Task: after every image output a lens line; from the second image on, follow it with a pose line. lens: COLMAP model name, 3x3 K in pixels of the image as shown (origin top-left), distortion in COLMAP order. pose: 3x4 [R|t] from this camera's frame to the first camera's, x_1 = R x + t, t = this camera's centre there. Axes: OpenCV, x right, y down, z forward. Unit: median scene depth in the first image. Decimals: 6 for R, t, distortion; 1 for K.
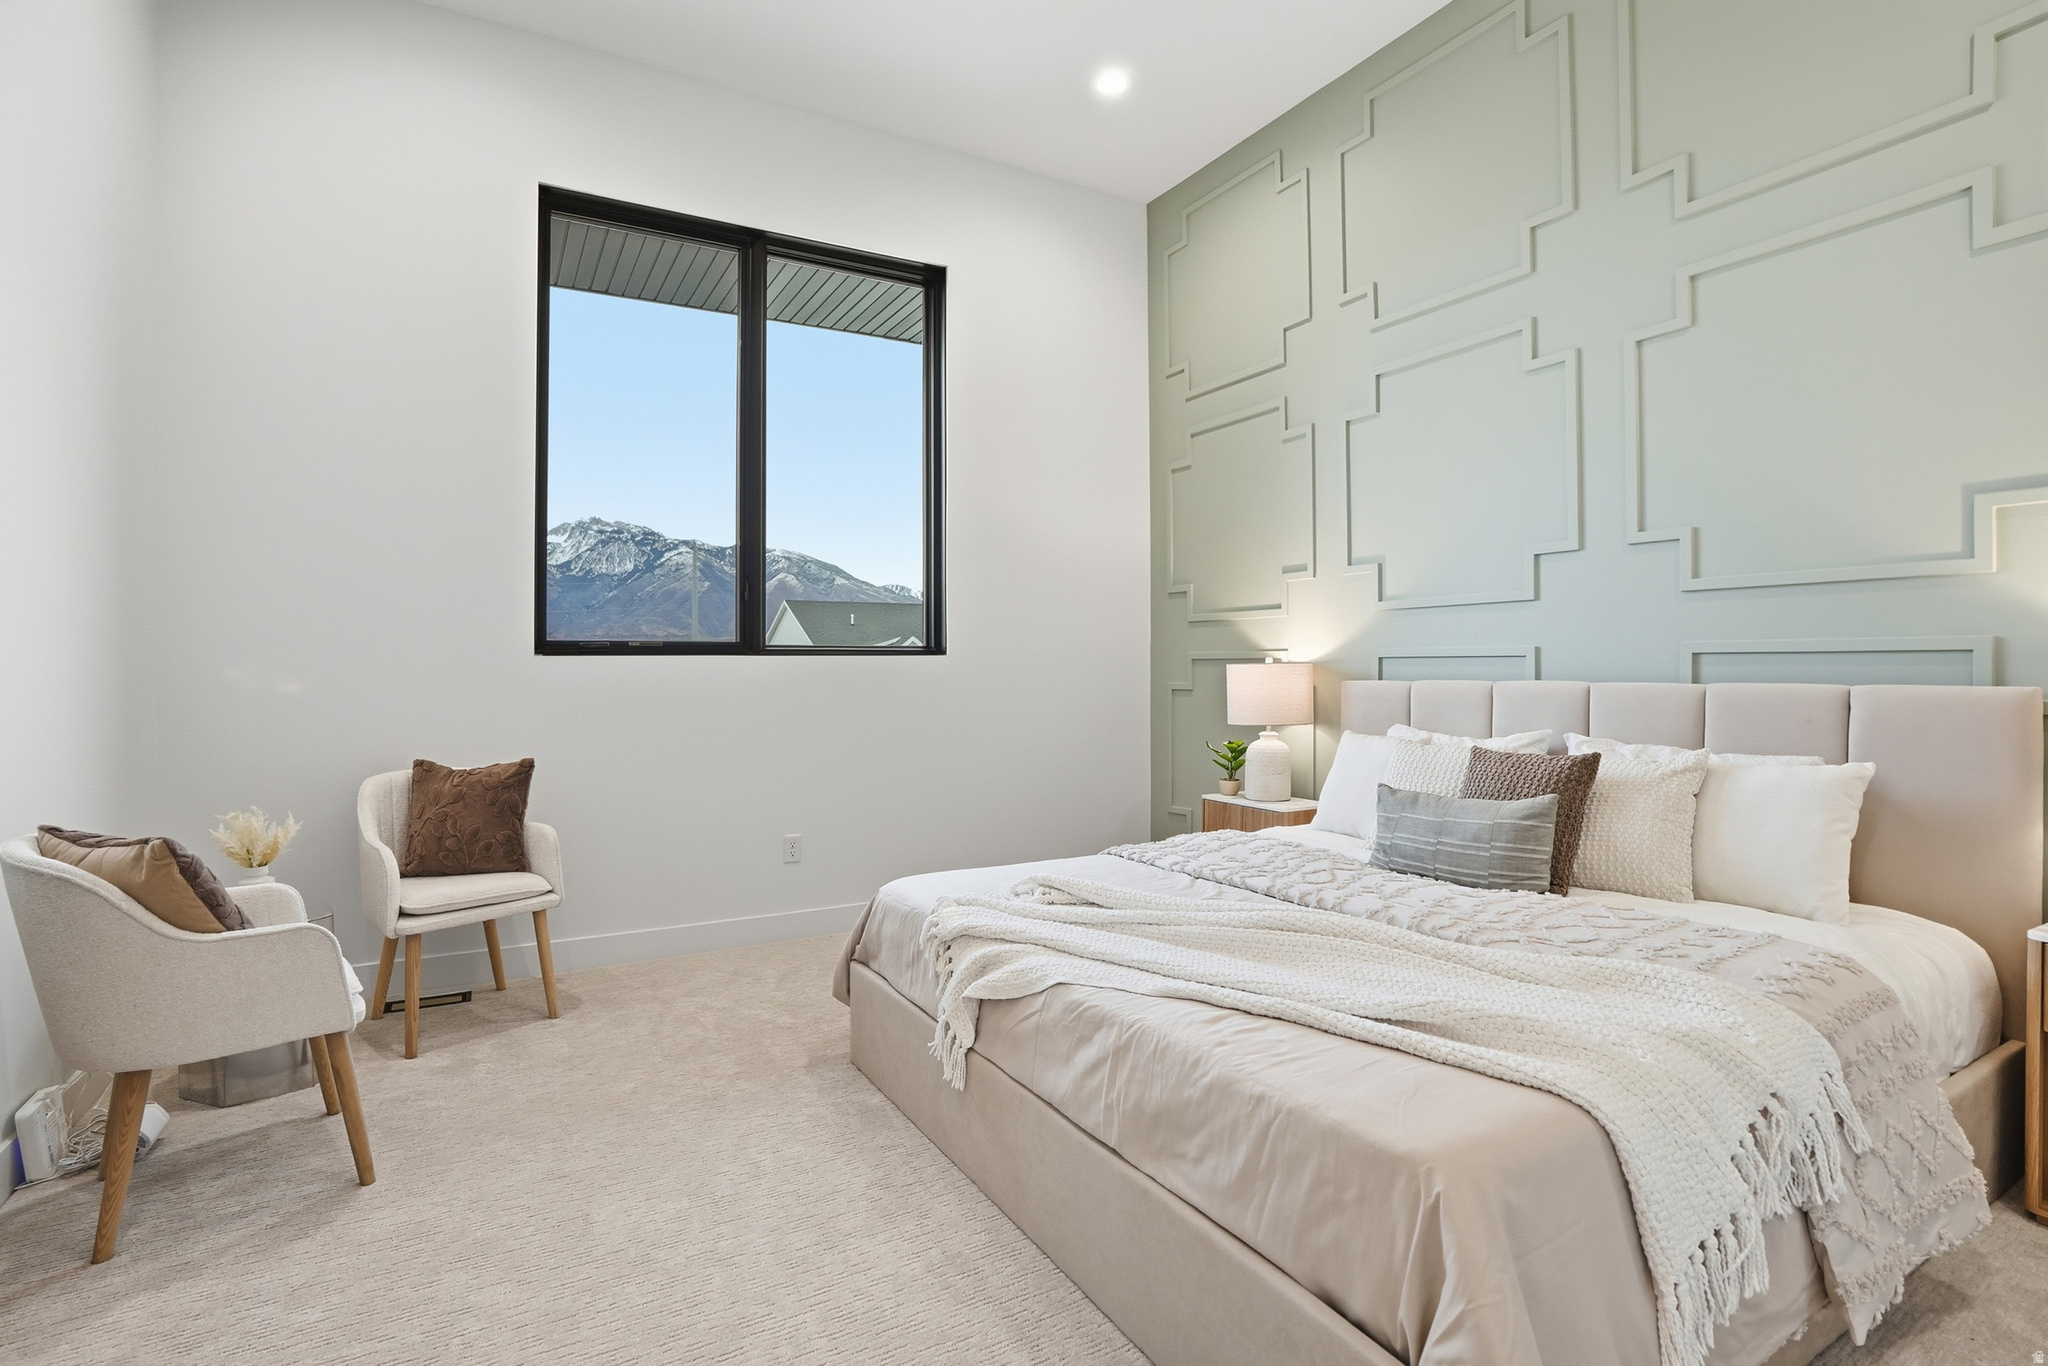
lens RADIAL K [[956.9, 0, 997.8], [0, 956.9, 669.2], [0, 0, 1]] dist [-0.063475, 0.021283]
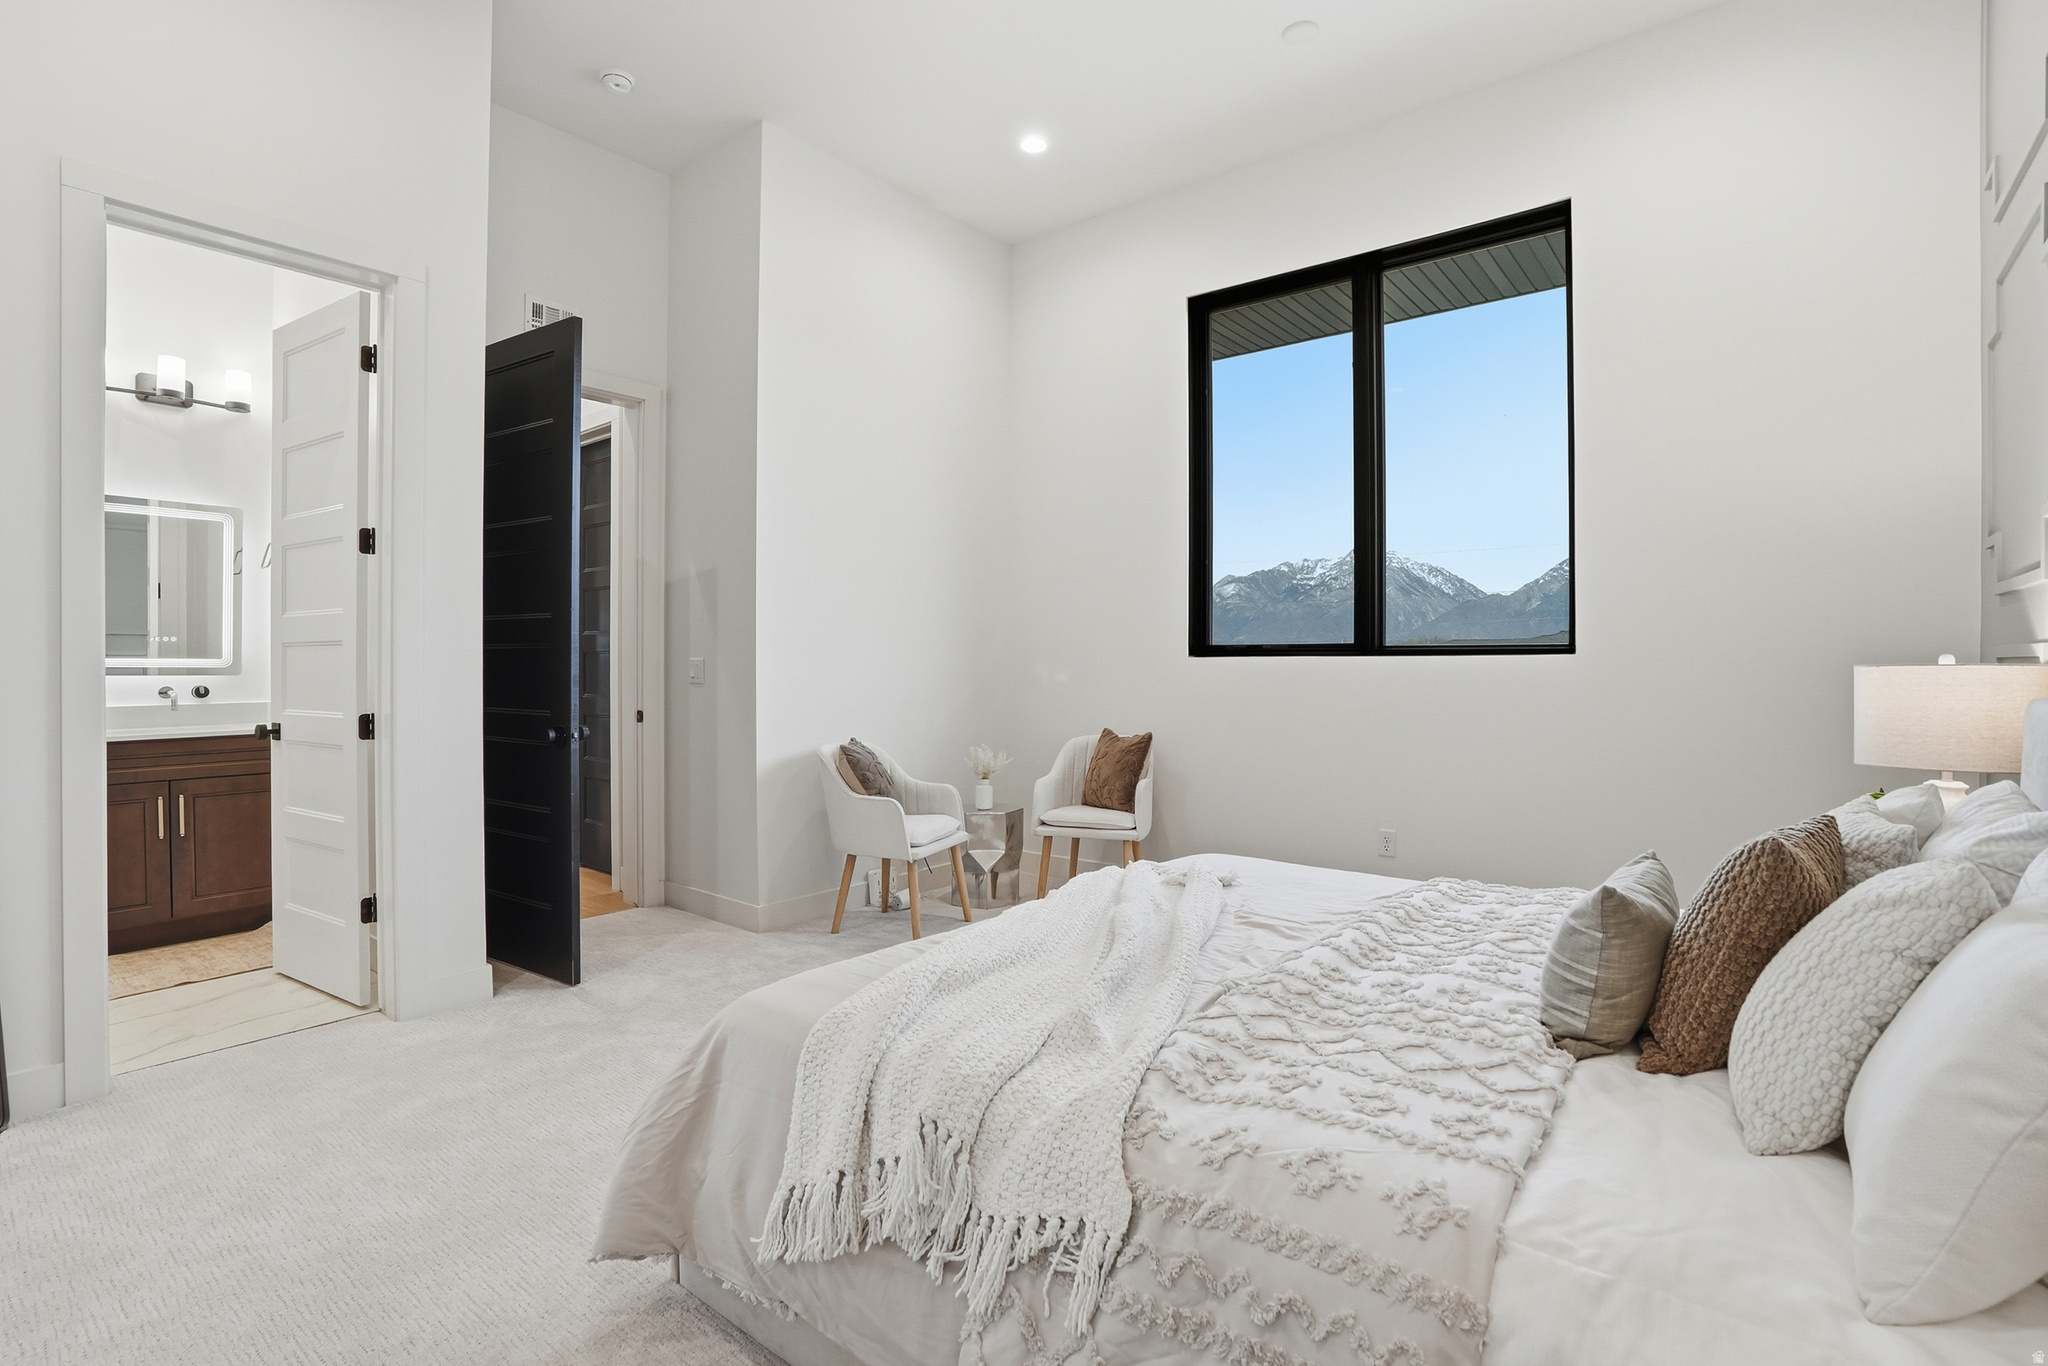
lens RADIAL K [[956.9, 0, 1007.2], [0, 956.9, 668.2], [0, 0, 1]] dist [-0.063475, 0.021283]
pose [[0.367221, 0.006886, -0.930108, 0.640809], [-0.003695, 0.999976, 0.005944, -0.005959], [0.930126, 0.001254, 0.367238, 0.265147]]
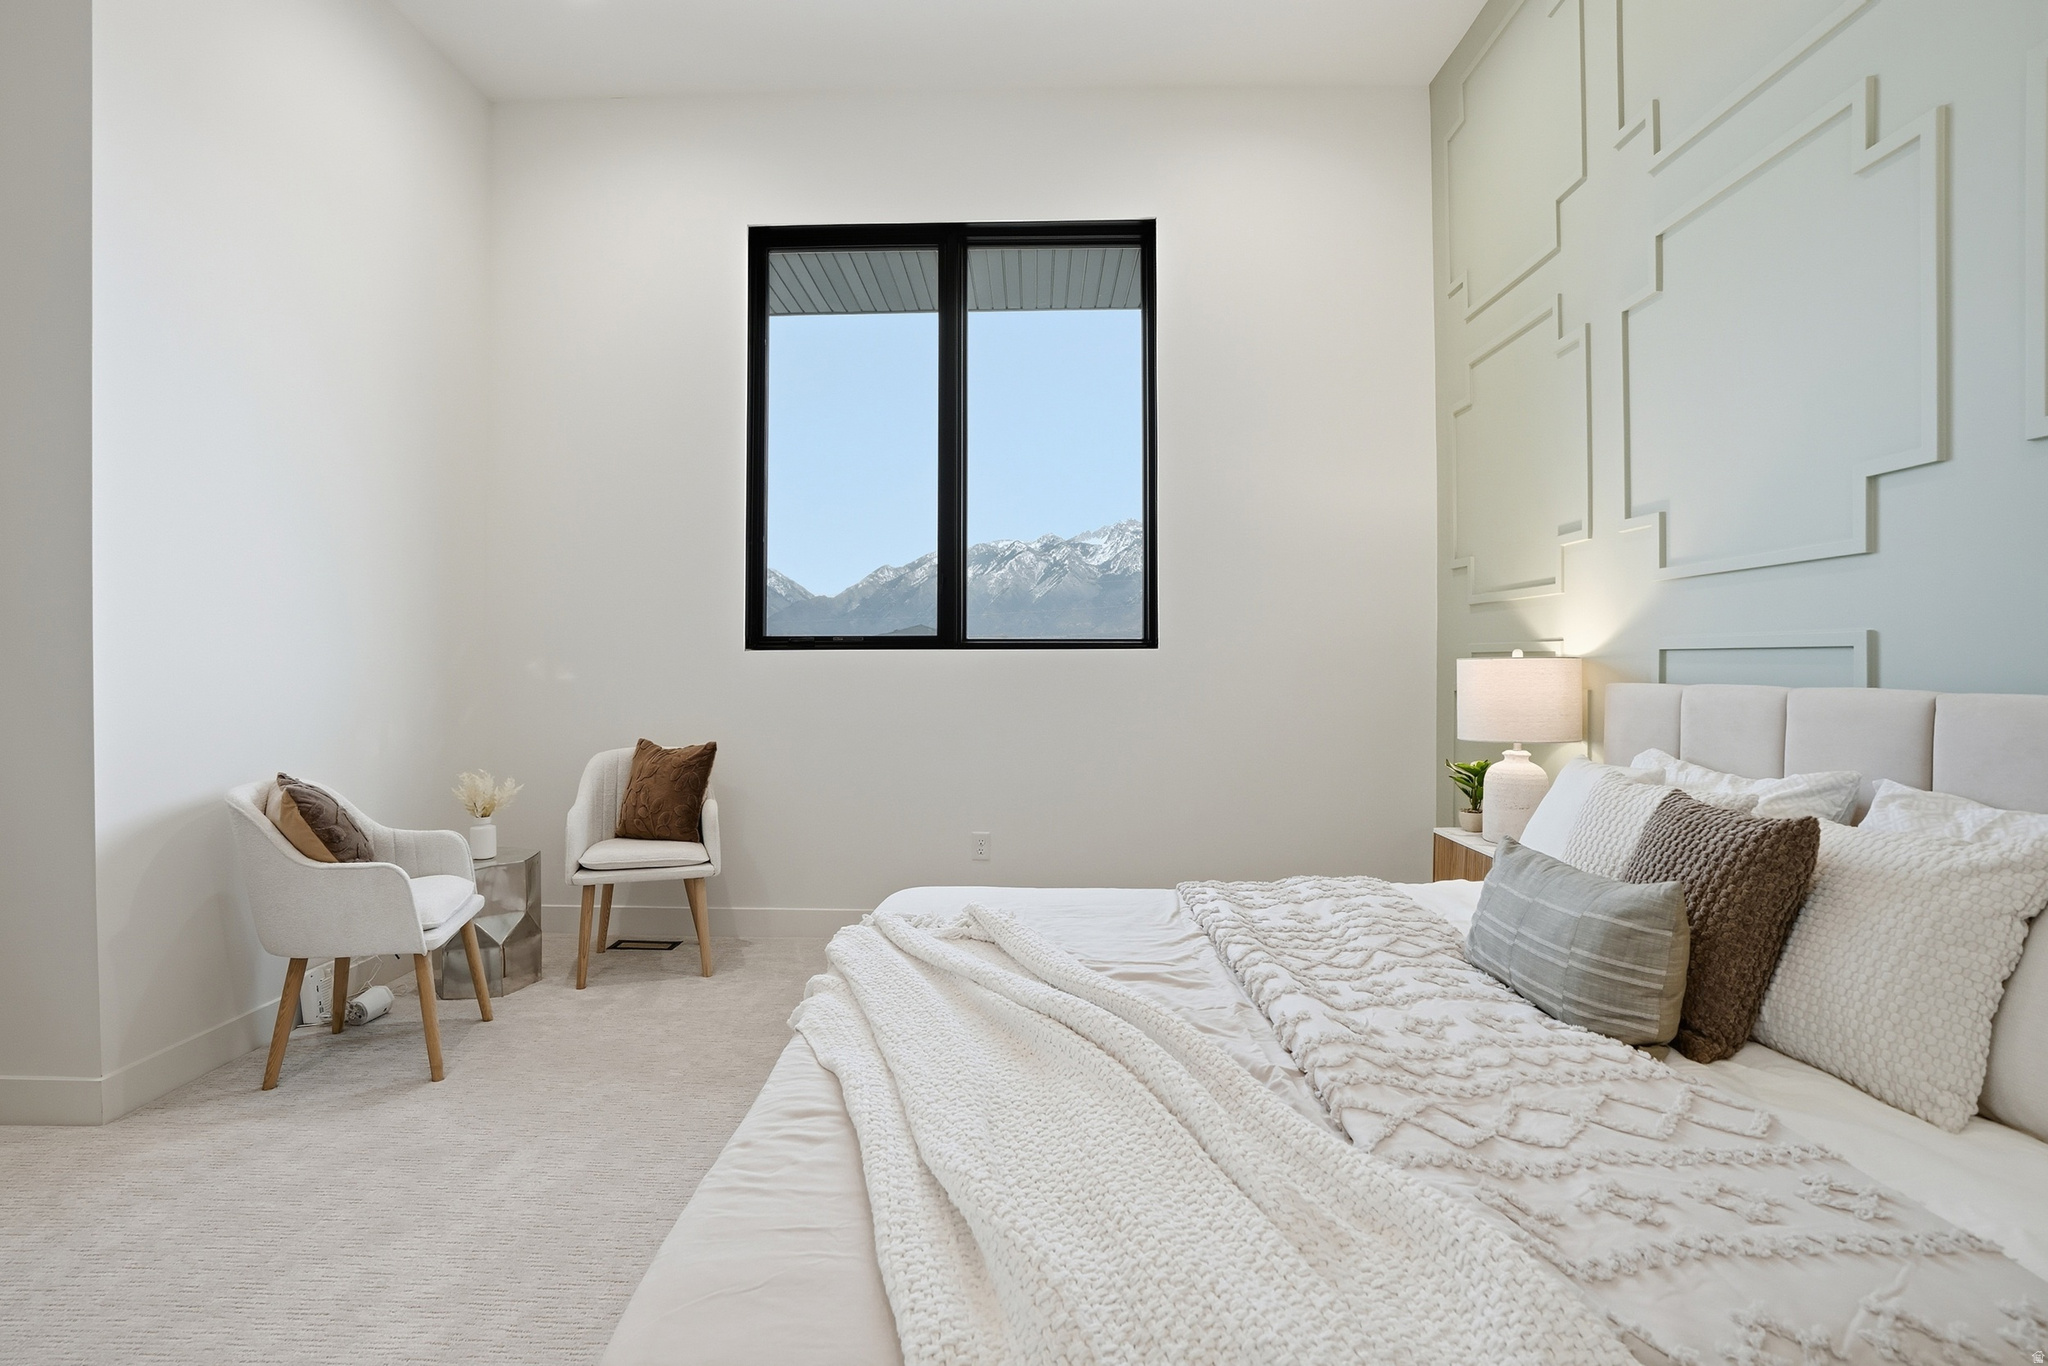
lens RADIAL K [[956.9, 0, 1001.9], [0, 956.9, 665.7], [0, 0, 1]] dist [-0.063475, 0.021283]
pose [[0.860086, 0.005376, -0.510120, 0.334582], [-0.003478, 0.999983, 0.004676, -0.002488], [0.510137, -0.002248, 0.860090, 0.179664]]
